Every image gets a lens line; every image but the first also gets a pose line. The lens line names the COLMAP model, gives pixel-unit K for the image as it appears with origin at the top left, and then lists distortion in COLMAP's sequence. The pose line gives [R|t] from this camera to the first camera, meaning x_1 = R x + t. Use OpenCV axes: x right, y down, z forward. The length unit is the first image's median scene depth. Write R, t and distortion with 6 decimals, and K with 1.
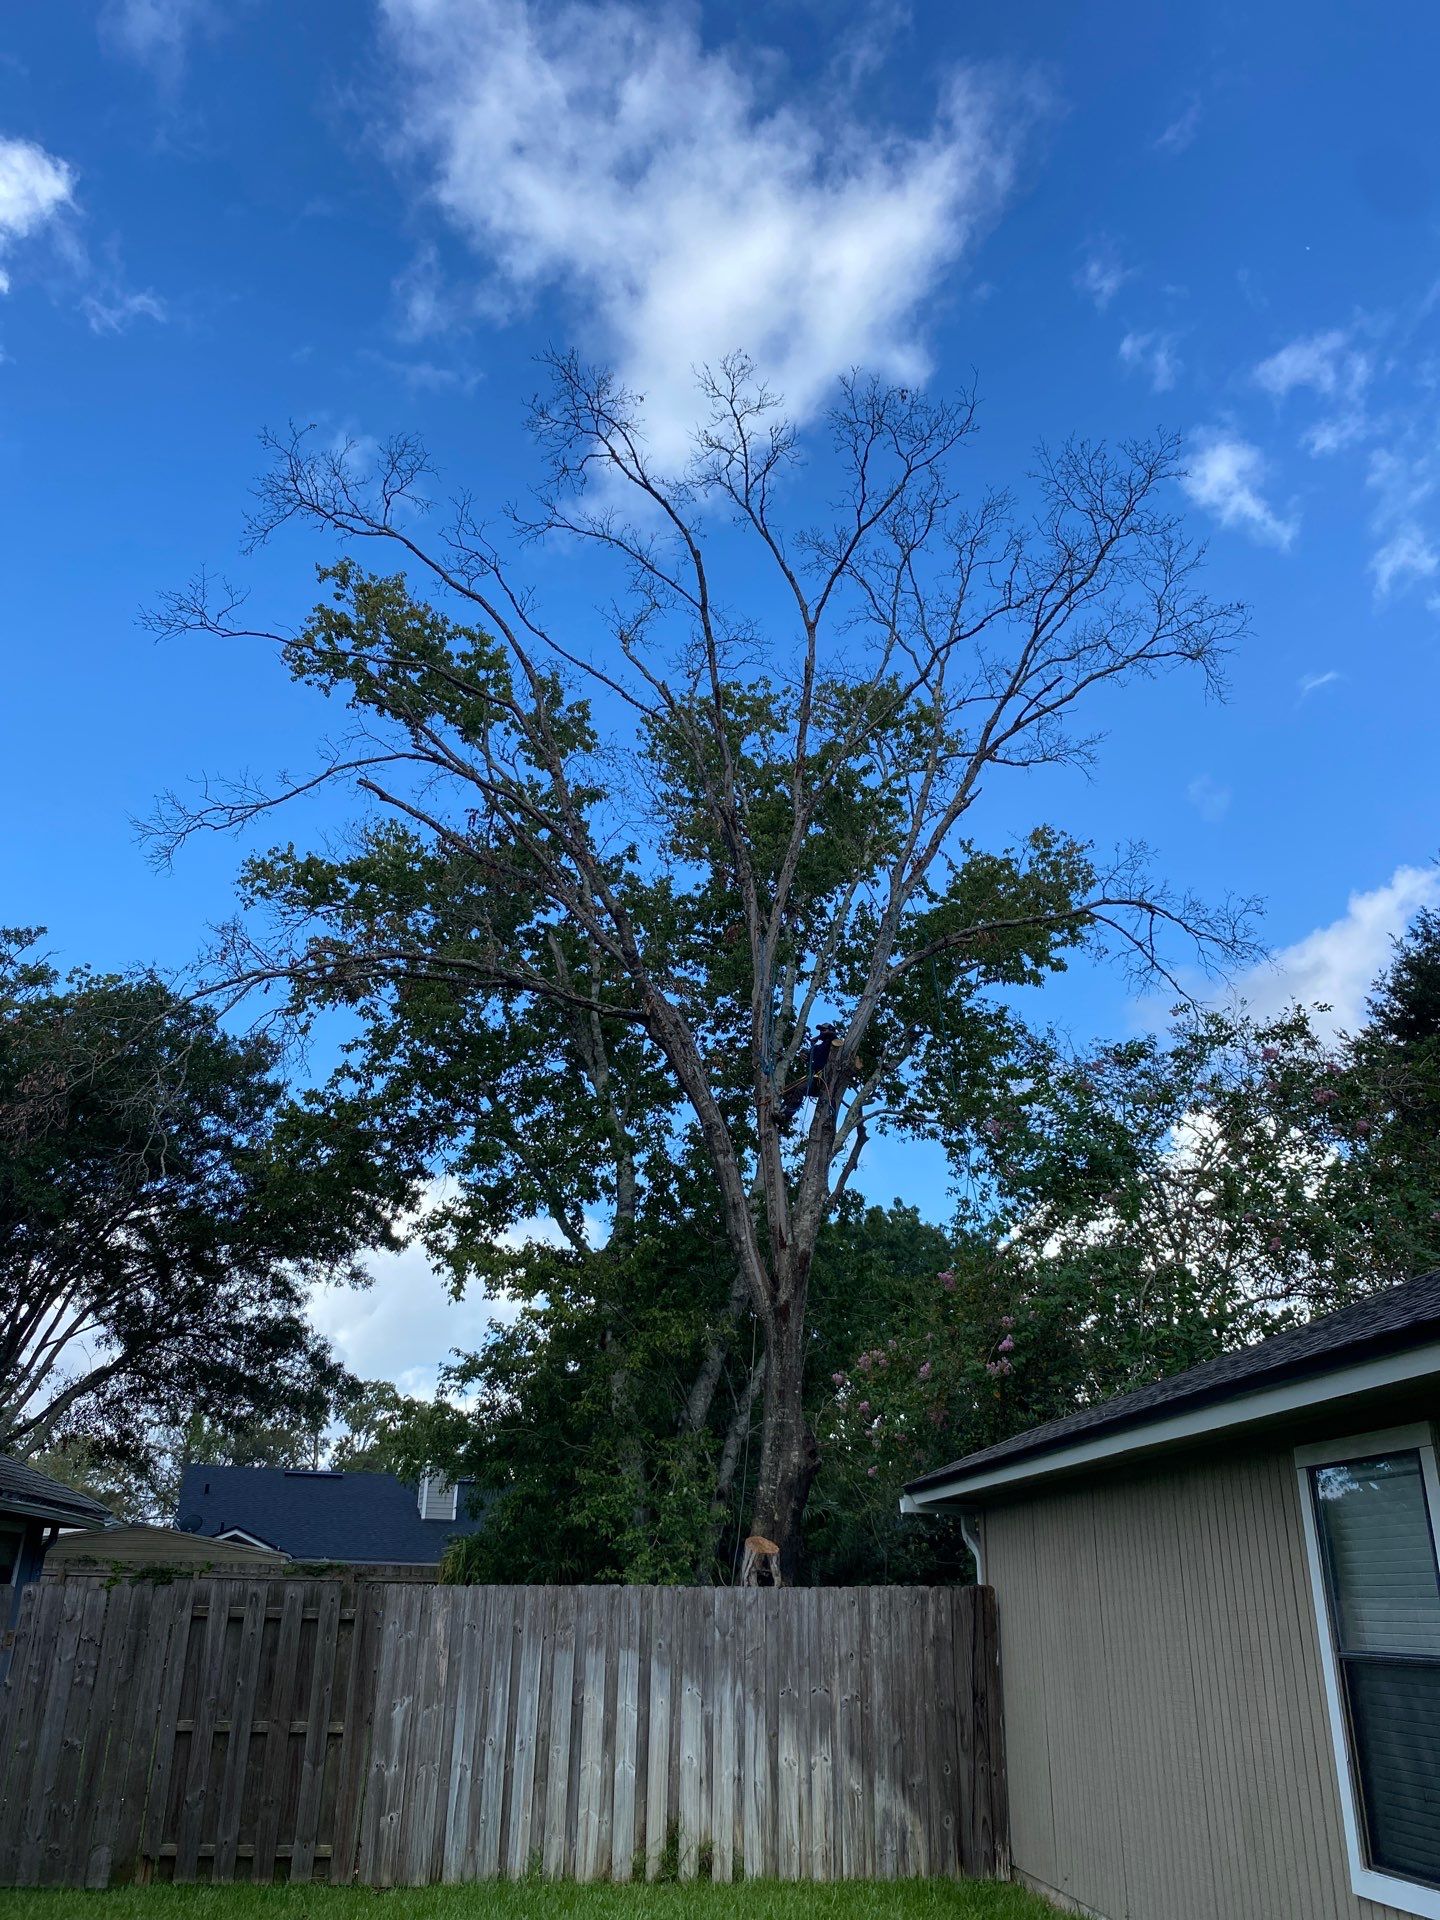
lens RADIAL K [[1496.7, 0, 724.6], [0, 1496.7, 955.5], [0, 0, 1]] dist [0.072109, 0.001188]
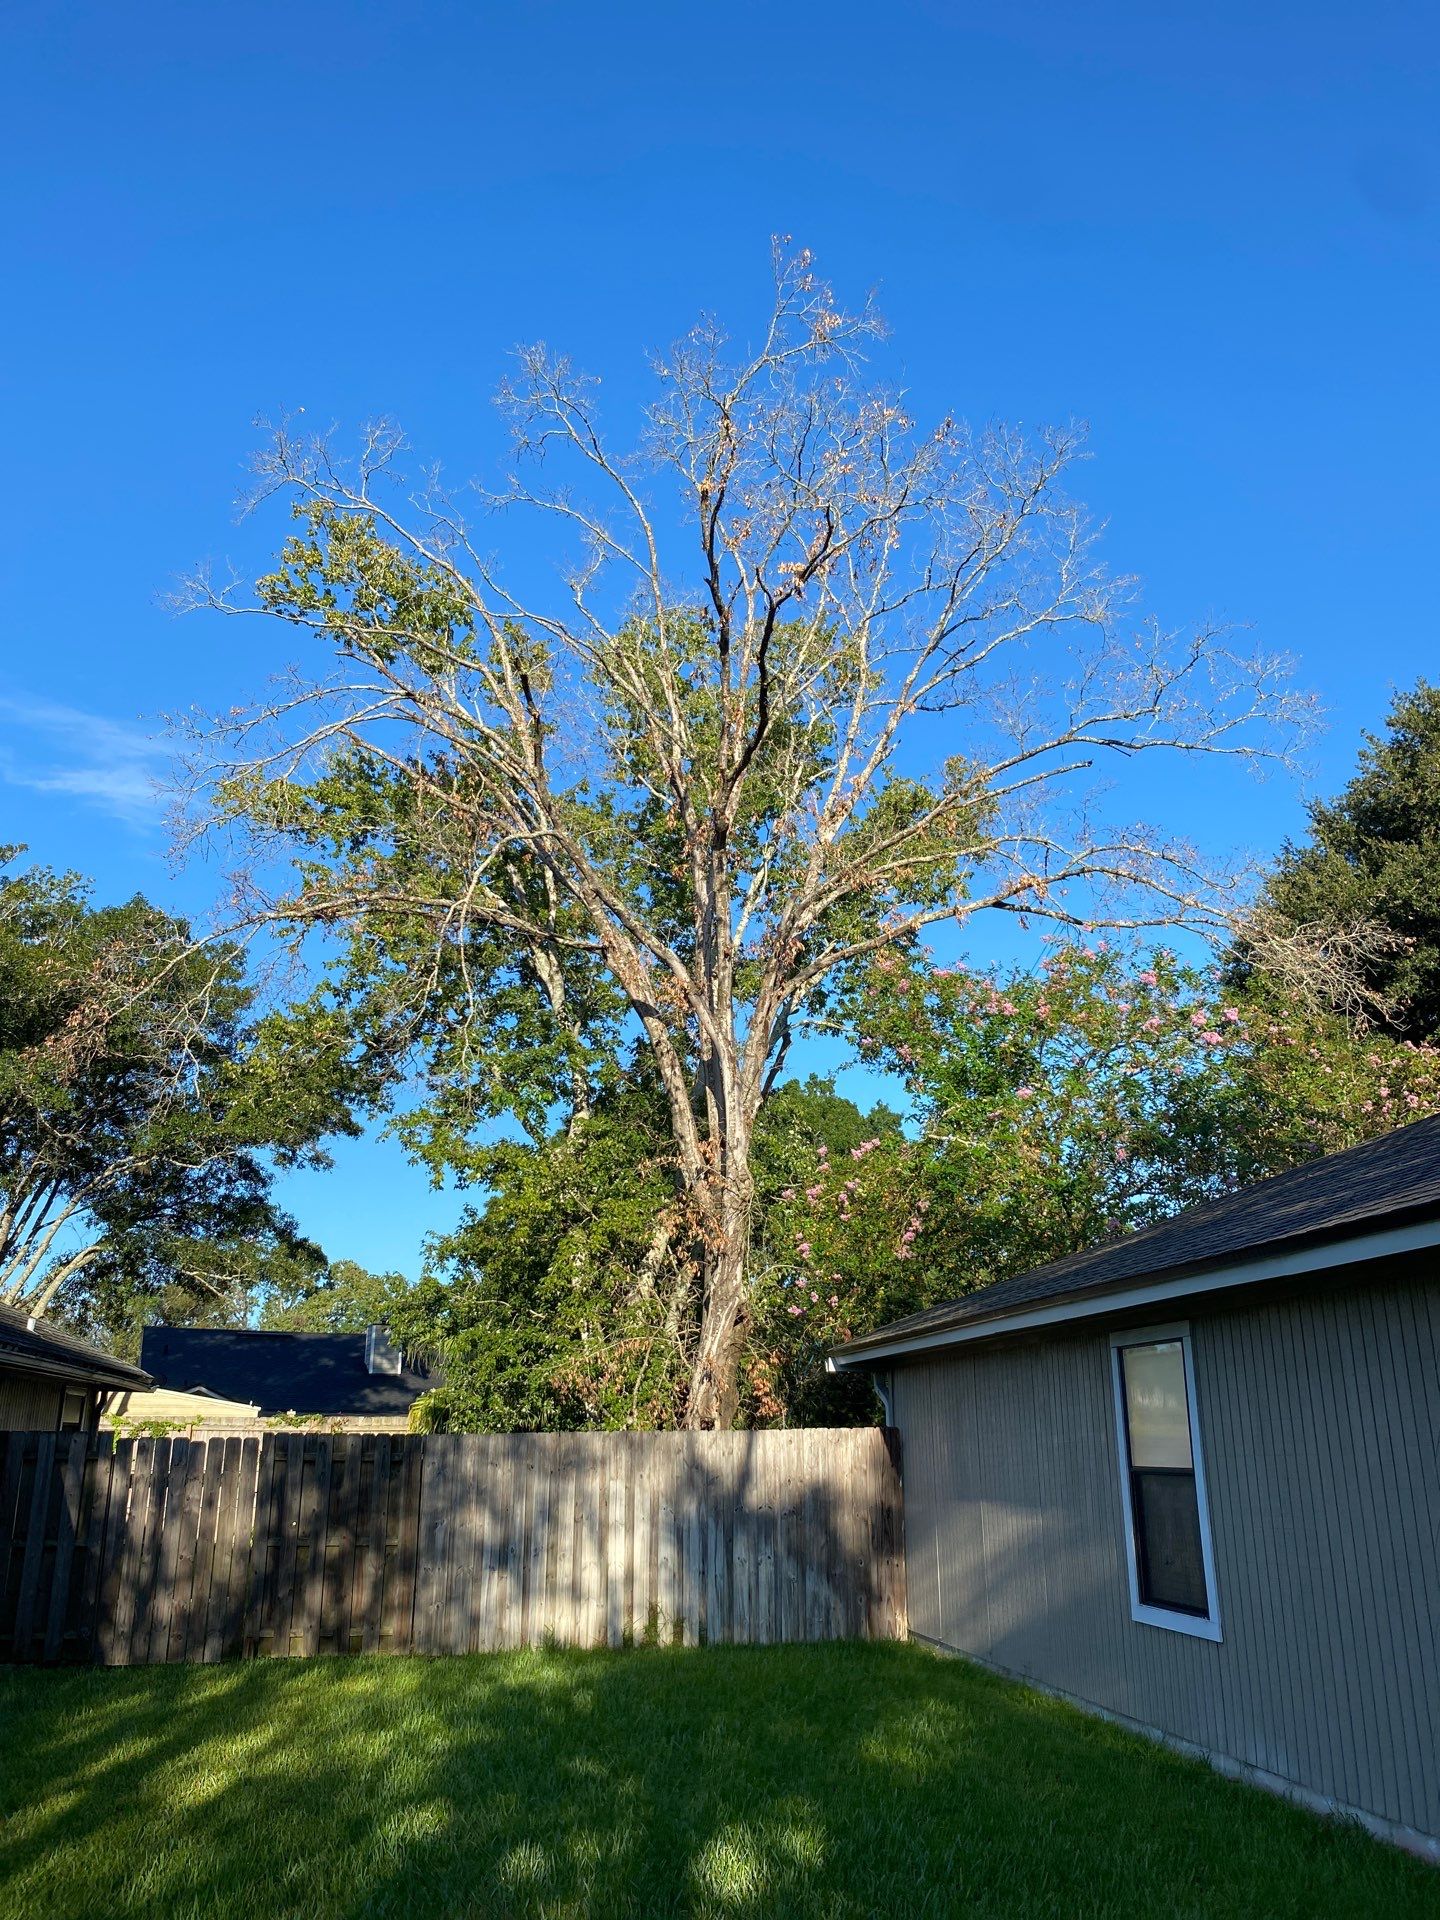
lens RADIAL K [[1476.7, 0, 714.2], [0, 1476.7, 958.0], [0, 0, 1]] dist [0.112974, -0.001624]
pose [[0.998750, 0.003361, 0.049879, -0.021750], [-0.007798, 0.995999, 0.089026, -0.046244], [-0.049380, -0.089304, 0.994780, -0.108437]]
